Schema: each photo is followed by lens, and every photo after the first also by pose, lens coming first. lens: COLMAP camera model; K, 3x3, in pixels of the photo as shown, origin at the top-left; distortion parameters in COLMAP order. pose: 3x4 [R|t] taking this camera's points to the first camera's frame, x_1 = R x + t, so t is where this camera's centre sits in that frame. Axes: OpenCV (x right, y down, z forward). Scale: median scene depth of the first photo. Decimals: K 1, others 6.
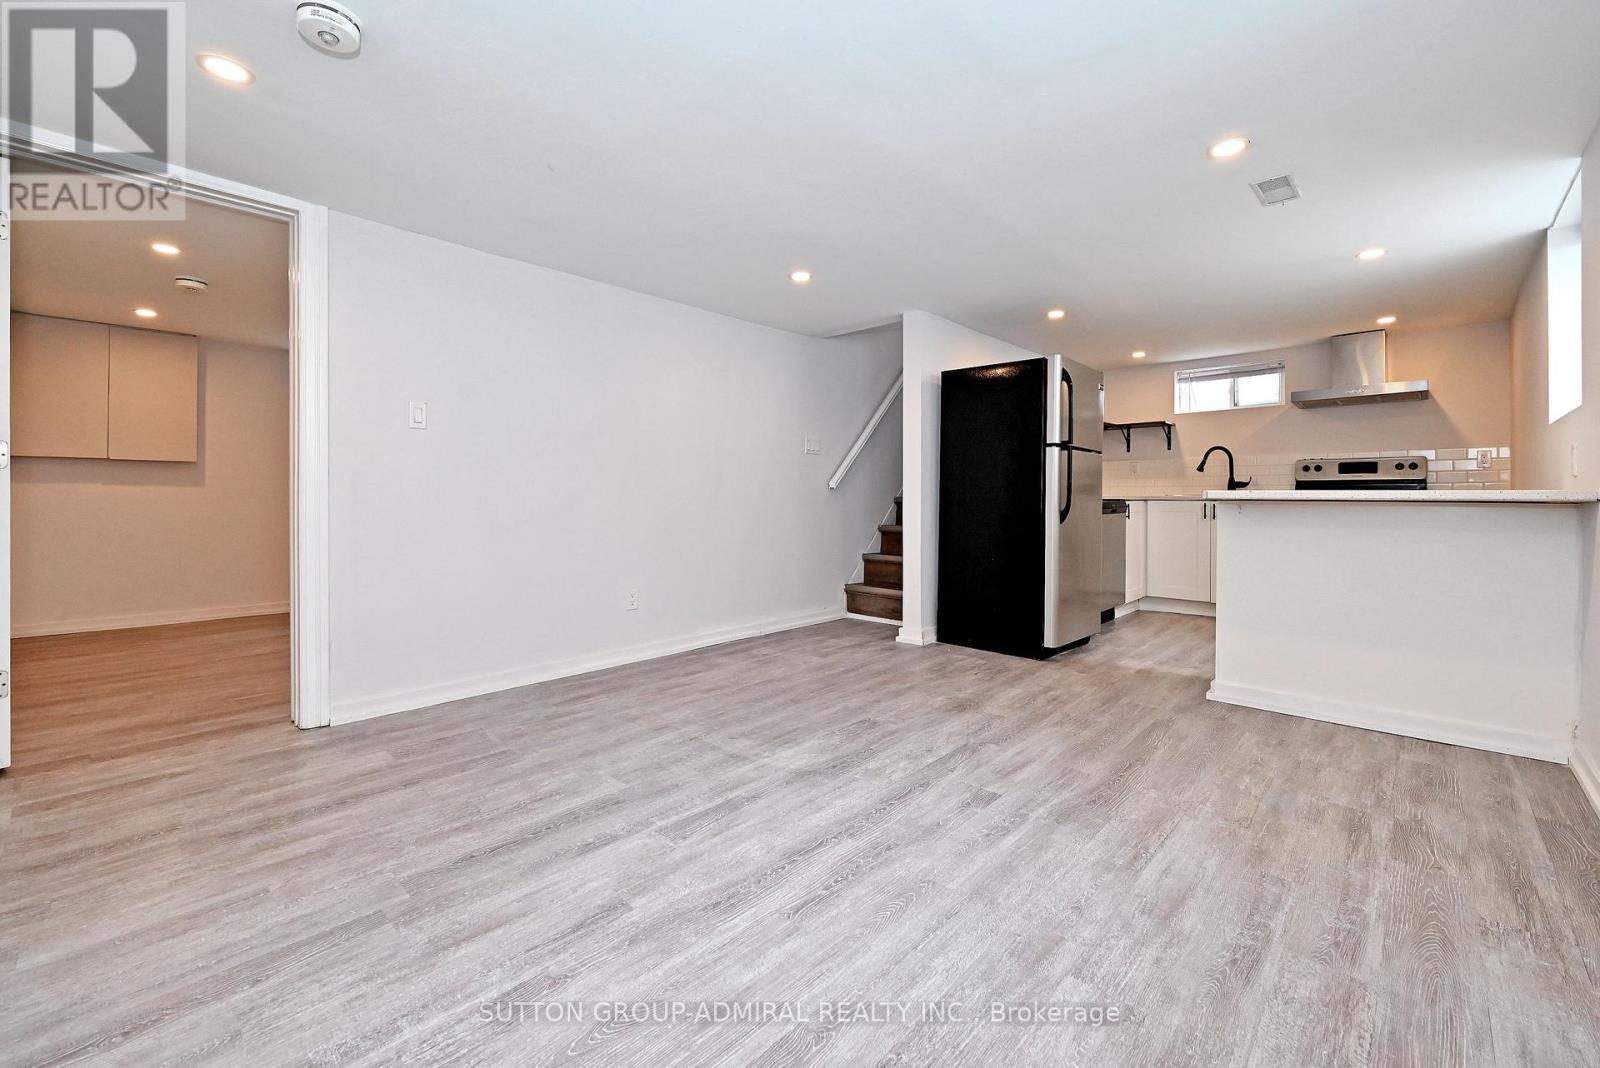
lens RADIAL K [[624.1, 0, 901.2], [0, 624.1, 506.8], [0, 0, 1]] dist [0.000645, 0.000063]
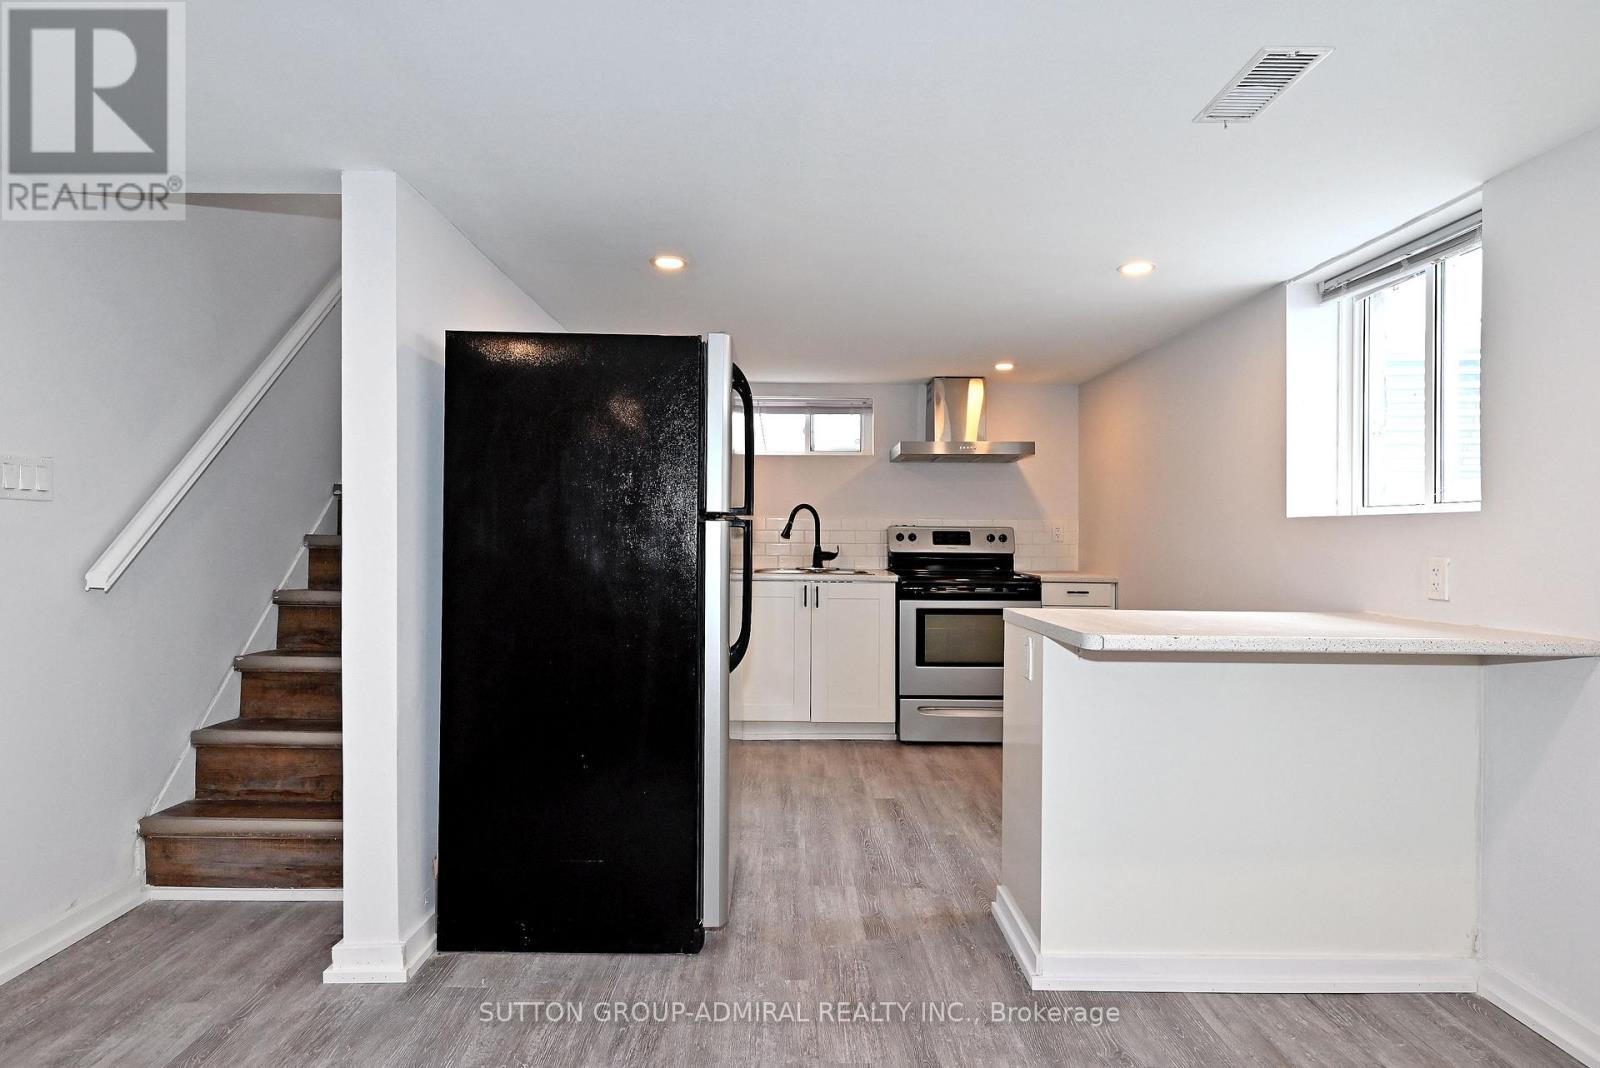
lens RADIAL K [[739.7, 0, 795.1], [0, 739.7, 552.5], [0, 0, 1]] dist [0.000906, -0.000113]
pose [[0.784150, -0.006693, 0.620535, -0.051703], [0.000749, 0.999951, 0.009839, -0.052363], [-0.620571, -0.007251, 0.784117, 0.345773]]
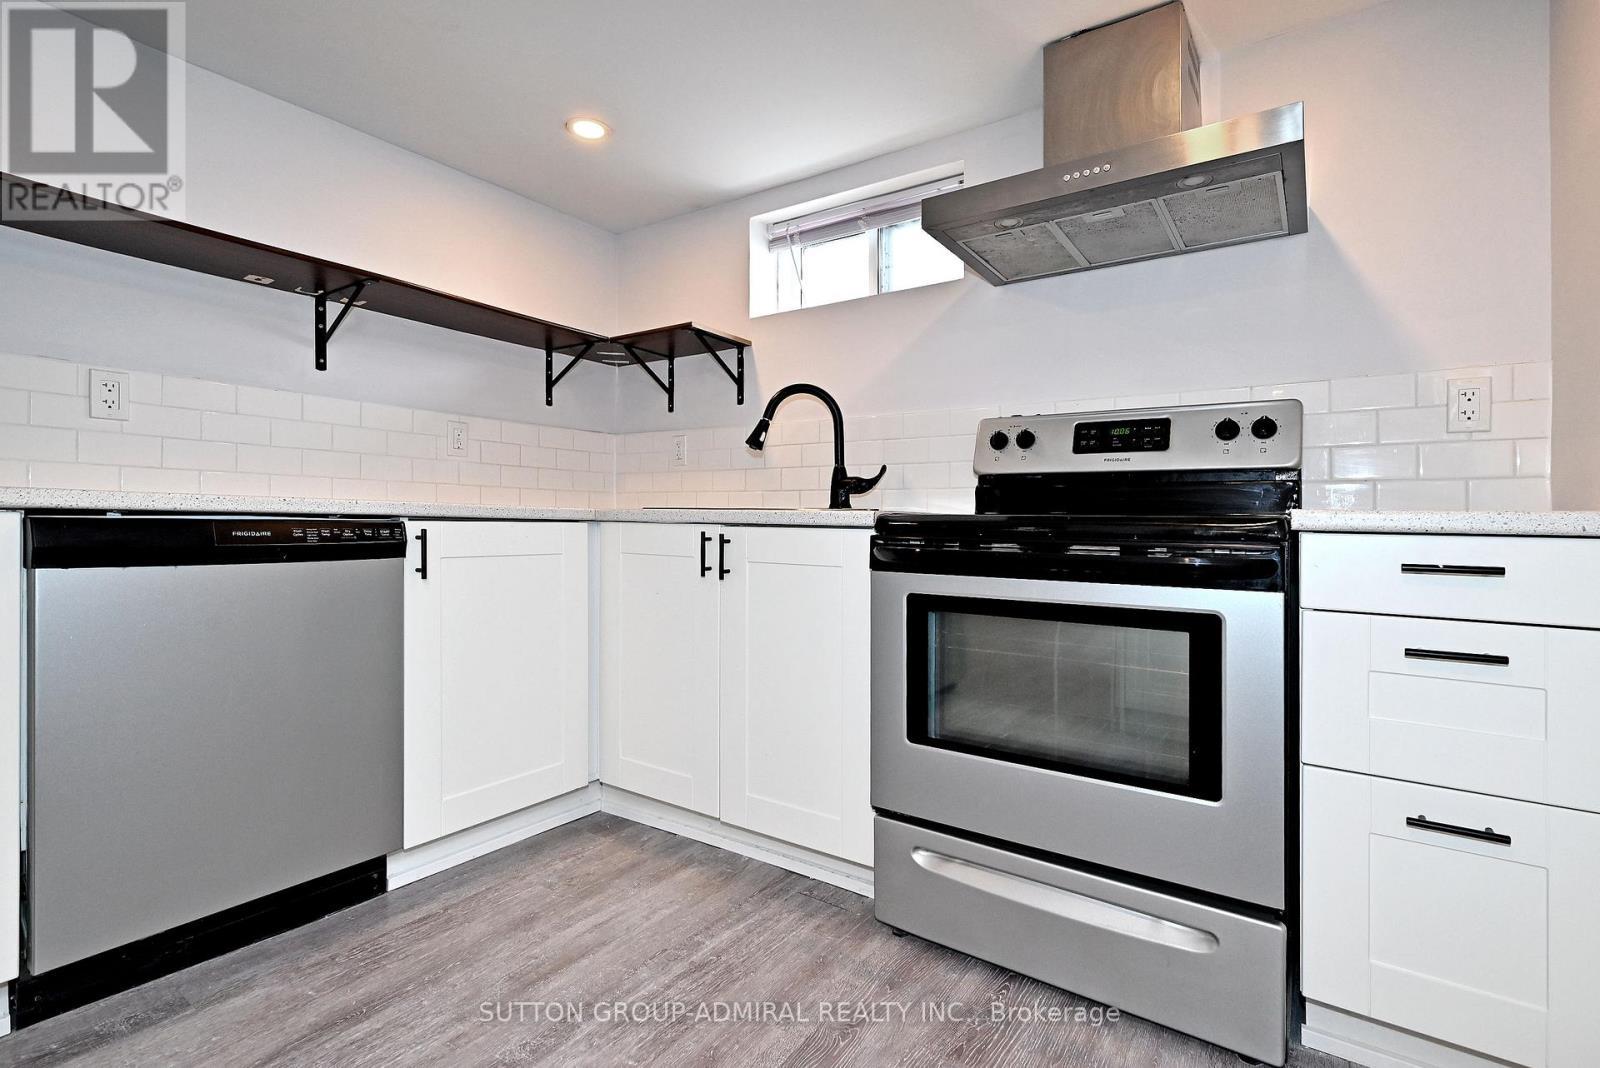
lens RADIAL K [[716.2, 0, 820.3], [0, 716.2, 526.5], [0, 0, 1]] dist [-0.000566, -0.000018]
pose [[0.995514, 0.014461, 0.093504, 0.521318], [-0.013673, 0.999865, -0.009070, -0.005944], [-0.093622, 0.007751, 0.995578, 0.609693]]
